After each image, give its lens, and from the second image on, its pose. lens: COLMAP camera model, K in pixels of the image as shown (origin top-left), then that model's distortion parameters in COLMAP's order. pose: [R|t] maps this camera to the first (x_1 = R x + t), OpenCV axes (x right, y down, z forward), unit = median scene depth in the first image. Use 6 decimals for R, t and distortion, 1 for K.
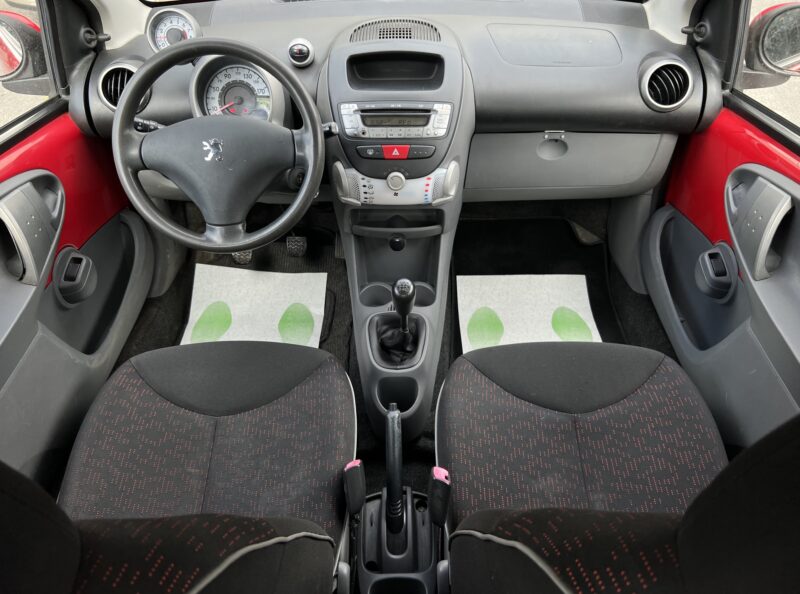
lens RADIAL K [[606.8, 0, 400.0], [0, 606.8, 297.0], [0, 0, 1]] dist [0.075031, -0.116414]
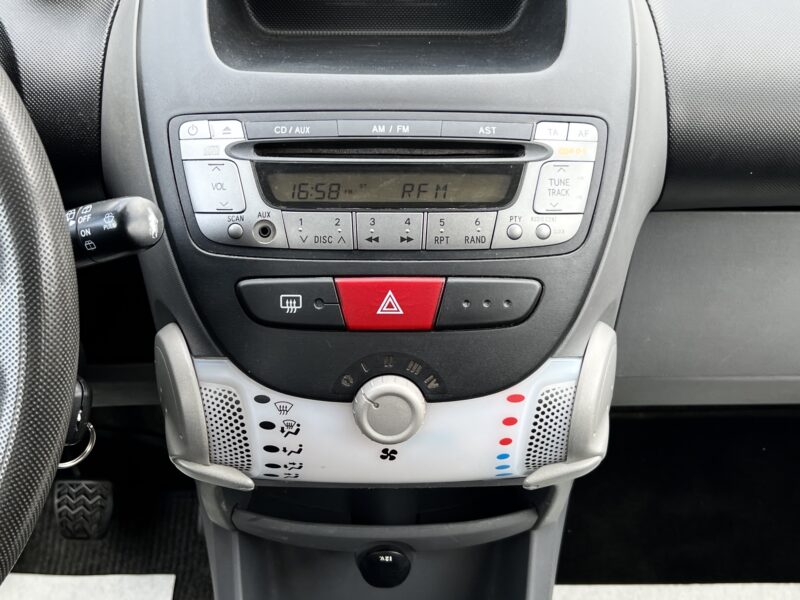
lens RADIAL K [[1098.3, 0, 400.0], [0, 1098.3, 300.0], [0, 0, 1]] dist [0.248420, -1.167361]
pose [[0.999626, 0.002952, 0.027189, -0.015204], [0.000180, 0.993427, -0.114469, -0.184410], [-0.027348, 0.114431, 0.993055, 0.532758]]
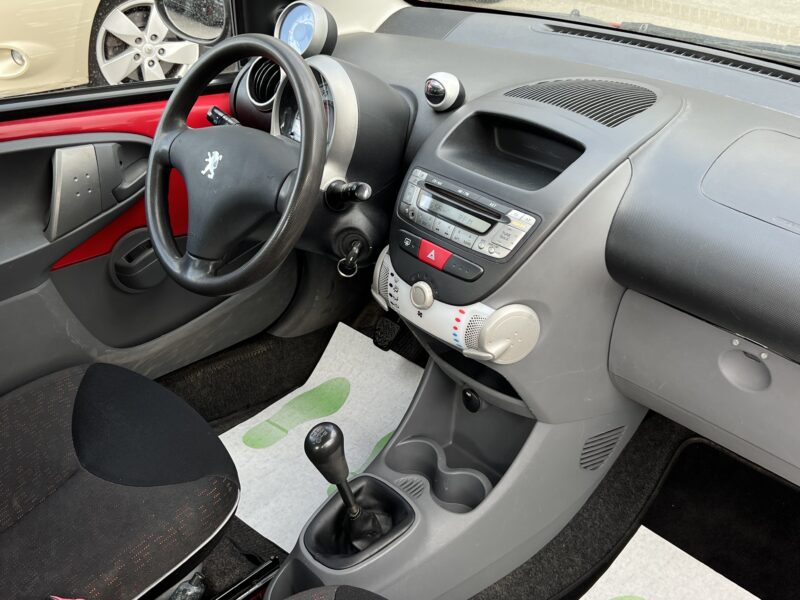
lens RADIAL K [[905.7, 0, 400.0], [0, 905.7, 300.0], [0, 0, 1]] dist [0.219584, -0.809210]
pose [[0.669383, 0.375322, -0.641139, 0.611467], [-0.469516, 0.882528, 0.026432, -0.202350], [0.575744, 0.283332, 0.766969, 0.238787]]
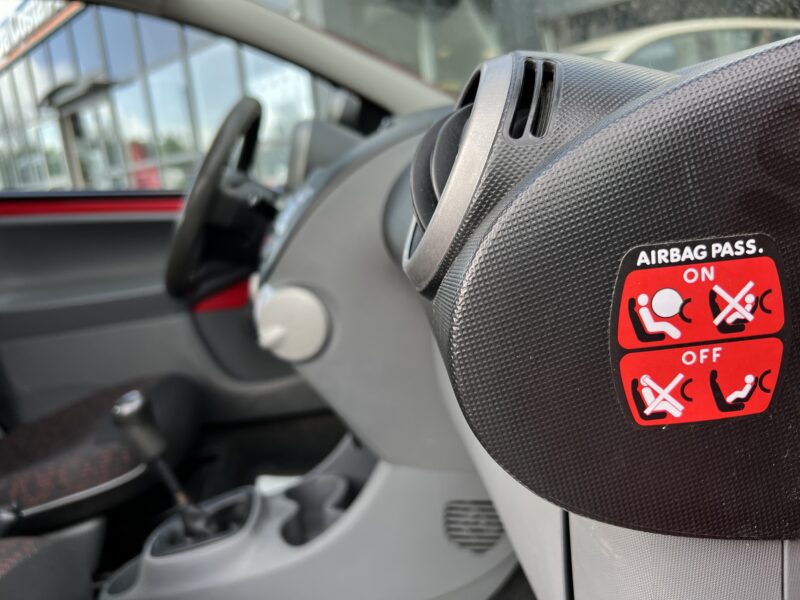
lens RADIAL K [[607.6, 0, 419.1], [0, 607.6, 296.3], [0, 0, 1]] dist [0.053250, -0.092534]
pose [[0.160943, 0.198511, -0.966794, 0.659428], [-0.546766, 0.833444, 0.080110, -0.331595], [0.821672, 0.515717, 0.242676, 0.996779]]
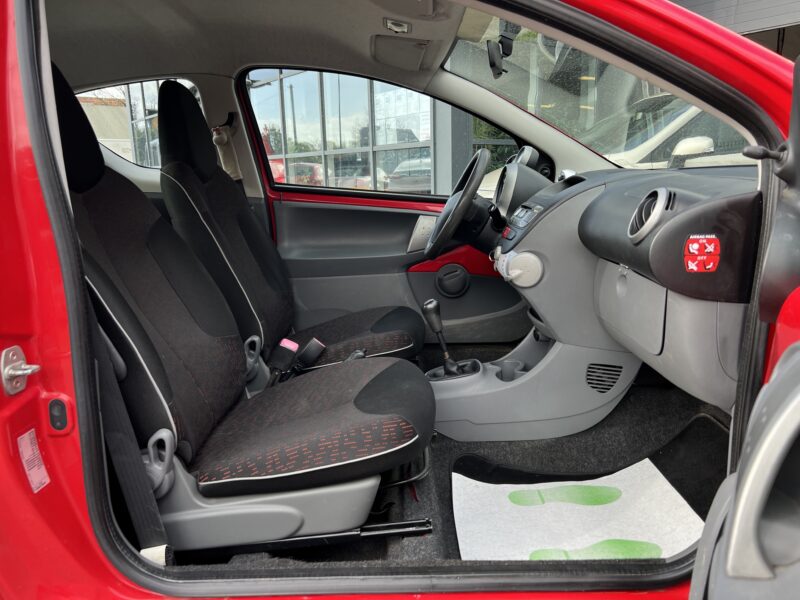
lens RADIAL K [[595.1, 0, 398.7], [0, 595.1, 304.9], [0, 0, 1]] dist [0.067720, -0.088449]
pose [[-0.000226, 0.222511, -0.974930, 1.276500], [-0.608452, 0.773665, 0.176717, -0.201651], [0.793590, 0.593238, 0.135213, 0.730109]]
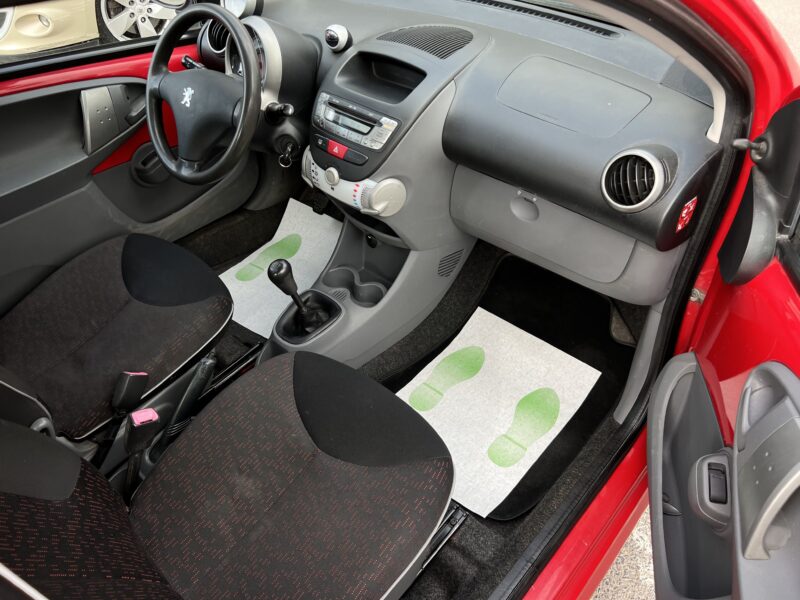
lens RADIAL K [[595.1, 0, 398.7], [0, 595.1, 304.9], [0, 0, 1]] dist [0.067720, -0.088449]
pose [[0.747278, 0.440454, -0.497570, 0.694065], [-0.412760, 0.894473, 0.171892, -0.218012], [0.520774, 0.076926, 0.850222, 0.202328]]
